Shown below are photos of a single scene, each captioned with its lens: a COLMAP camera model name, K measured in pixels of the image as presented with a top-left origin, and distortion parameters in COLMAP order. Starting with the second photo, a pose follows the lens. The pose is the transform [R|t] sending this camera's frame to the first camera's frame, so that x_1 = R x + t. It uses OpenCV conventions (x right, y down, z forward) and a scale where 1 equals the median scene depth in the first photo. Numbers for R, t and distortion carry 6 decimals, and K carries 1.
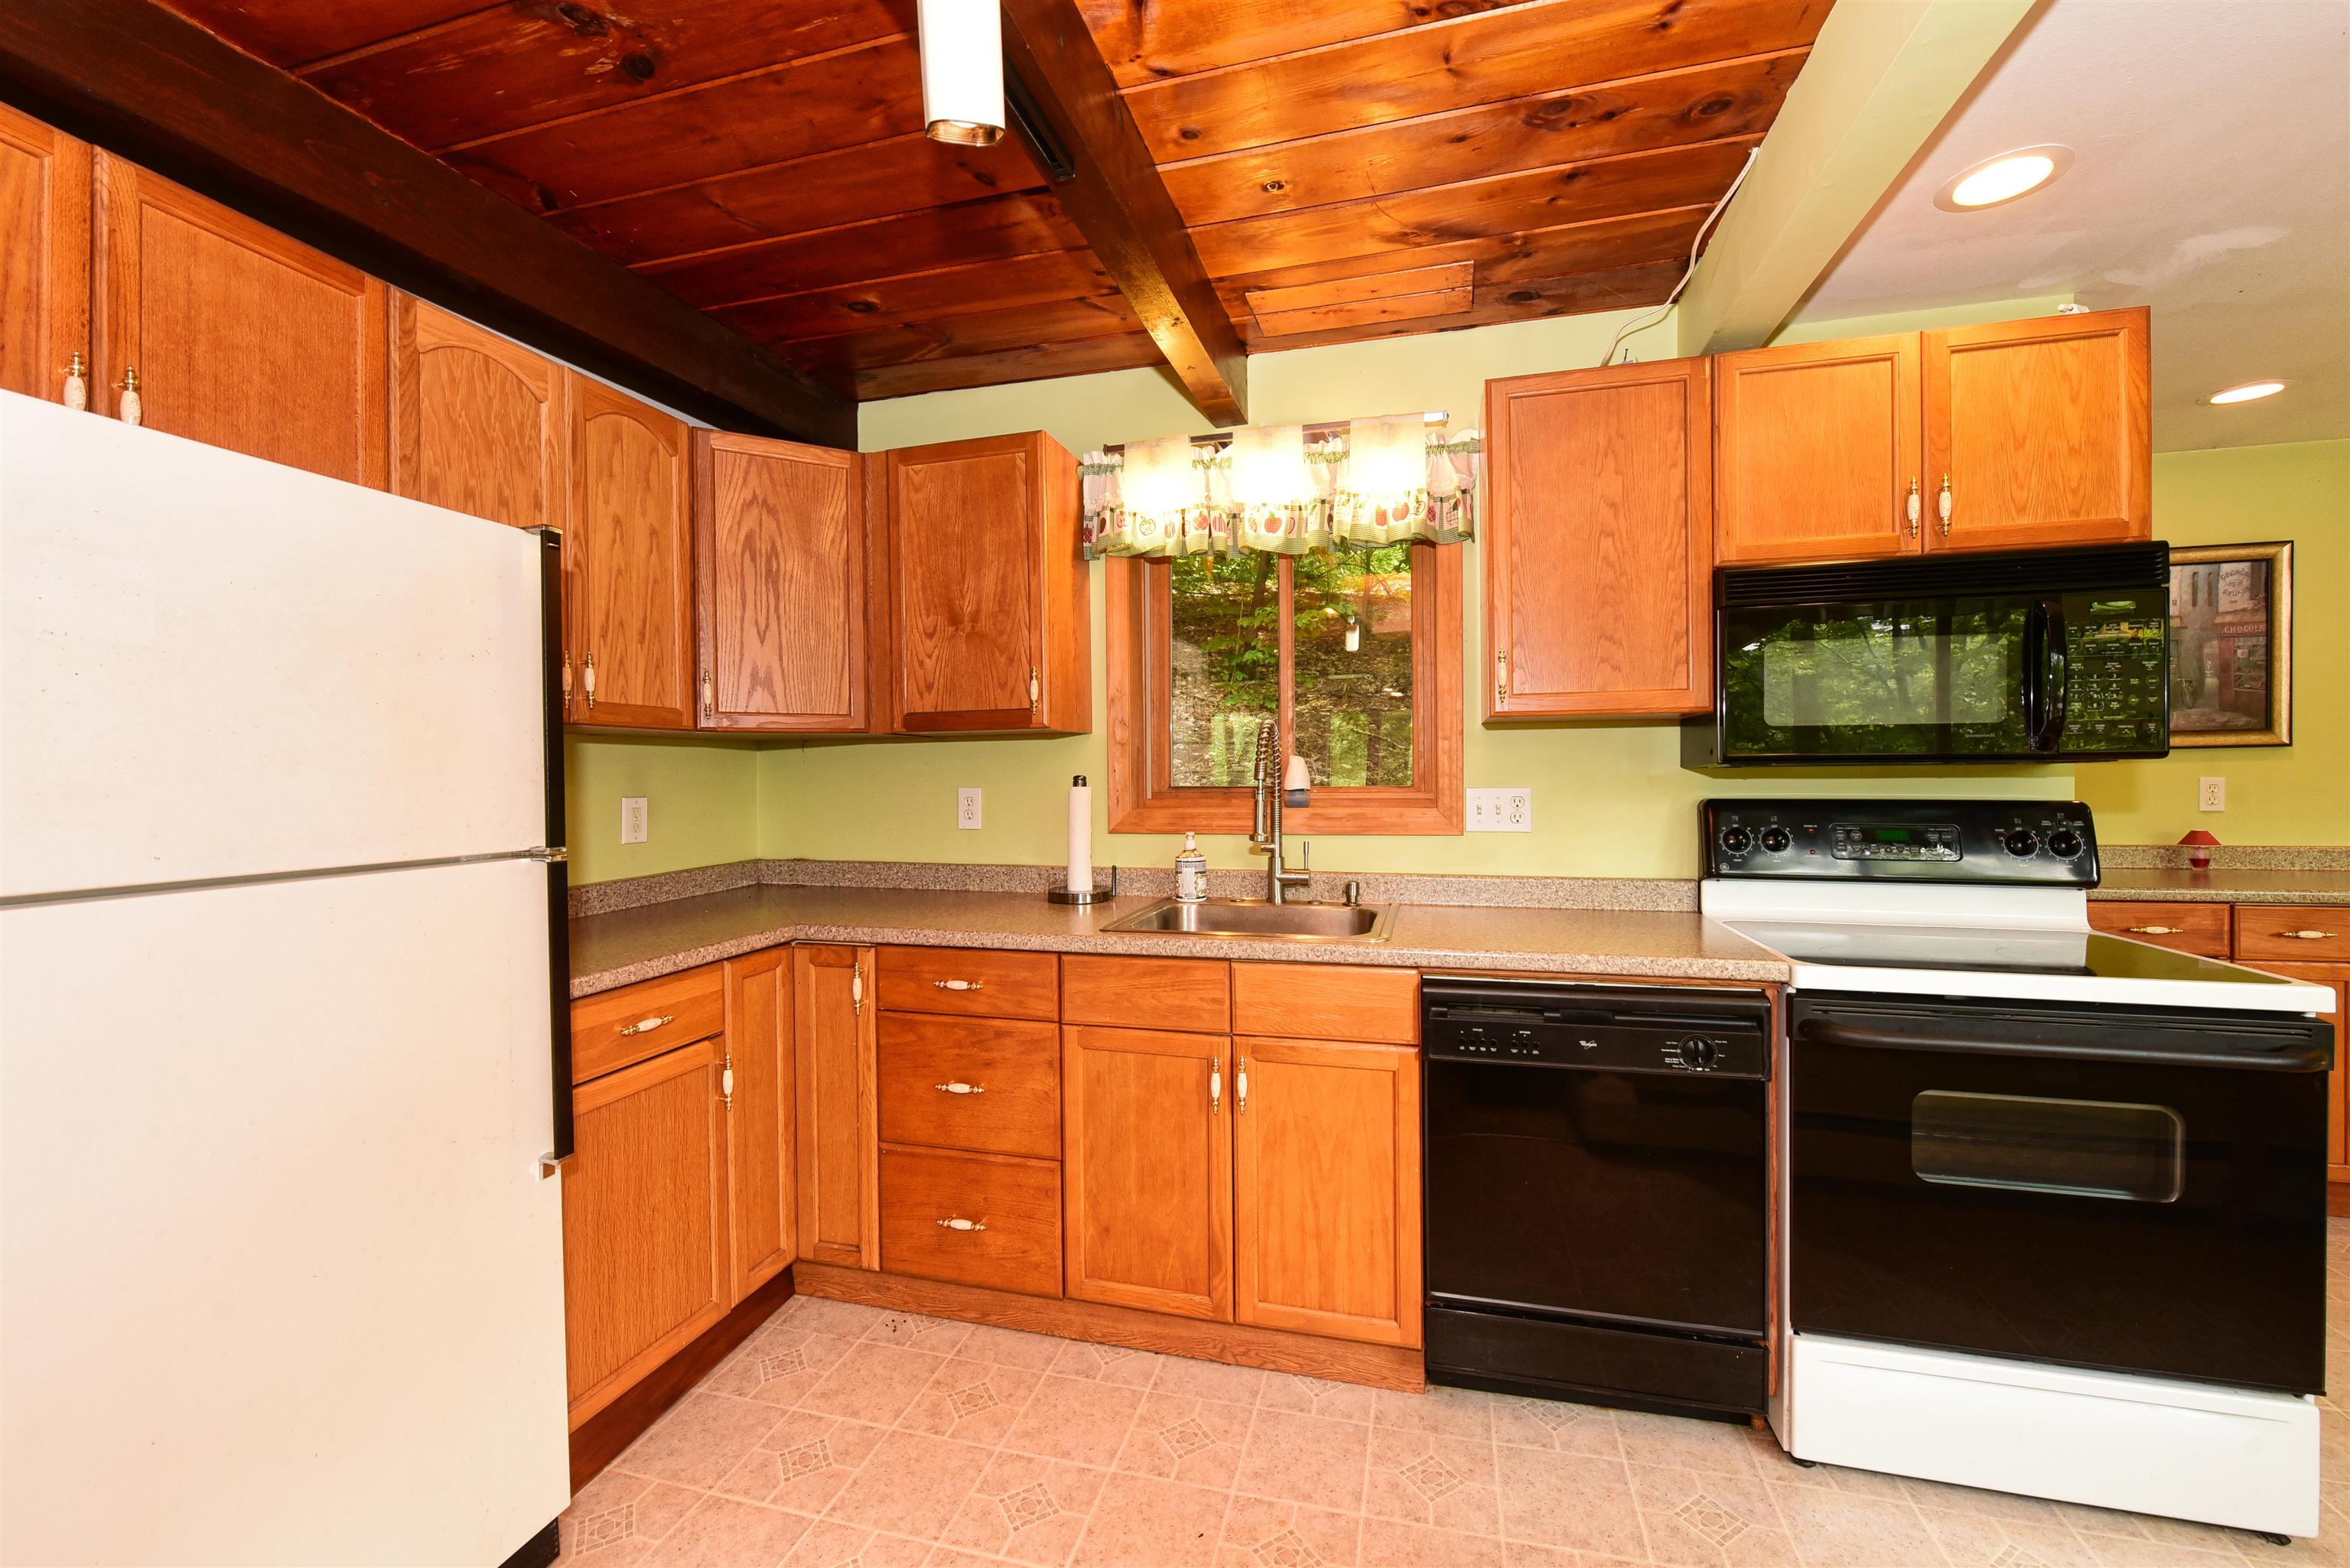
lens RADIAL K [[935.0, 0, 1175.0], [0, 935.0, 784.0], [0, 0, 1]] dist [-0.001226, 0.000170]
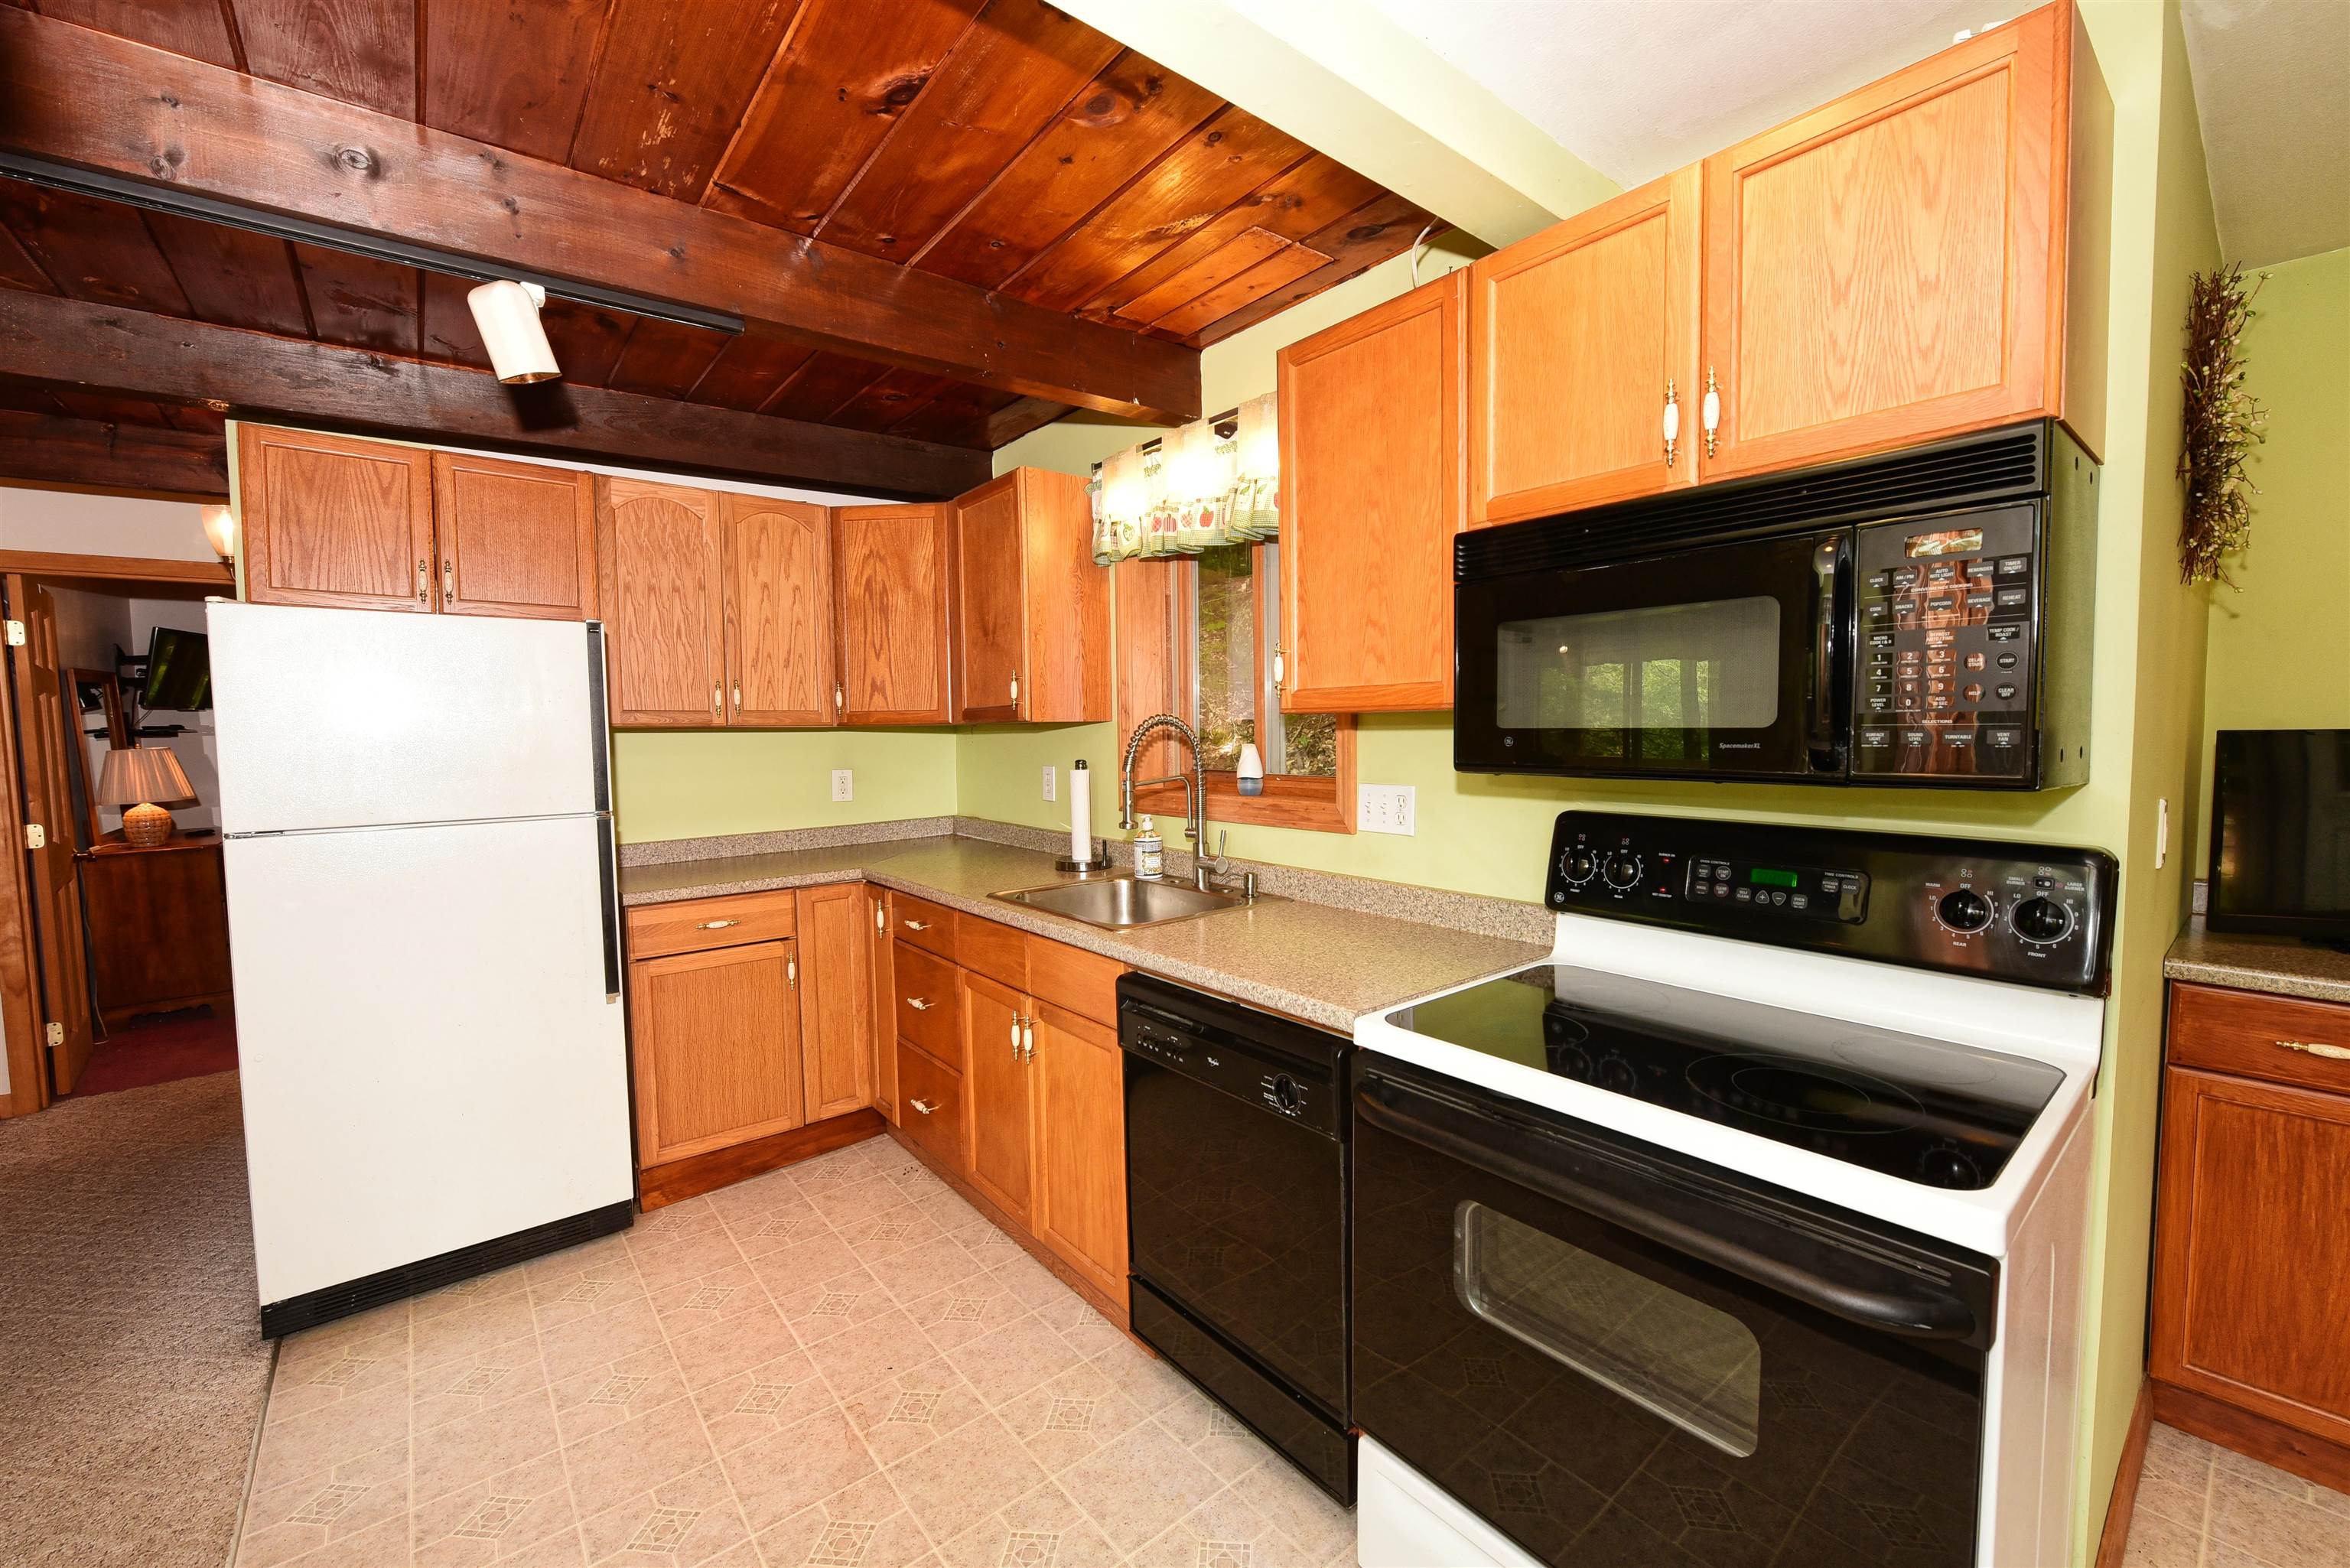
lens RADIAL K [[926.7, 0, 1188.8], [0, 926.7, 783.6], [0, 0, 1]] dist [0.002311, 0.000115]
pose [[0.816493, 0.033922, -0.576359, 0.829132], [-0.001017, 0.998355, 0.057318, -0.056637], [0.577355, -0.046213, 0.815184, 0.182043]]
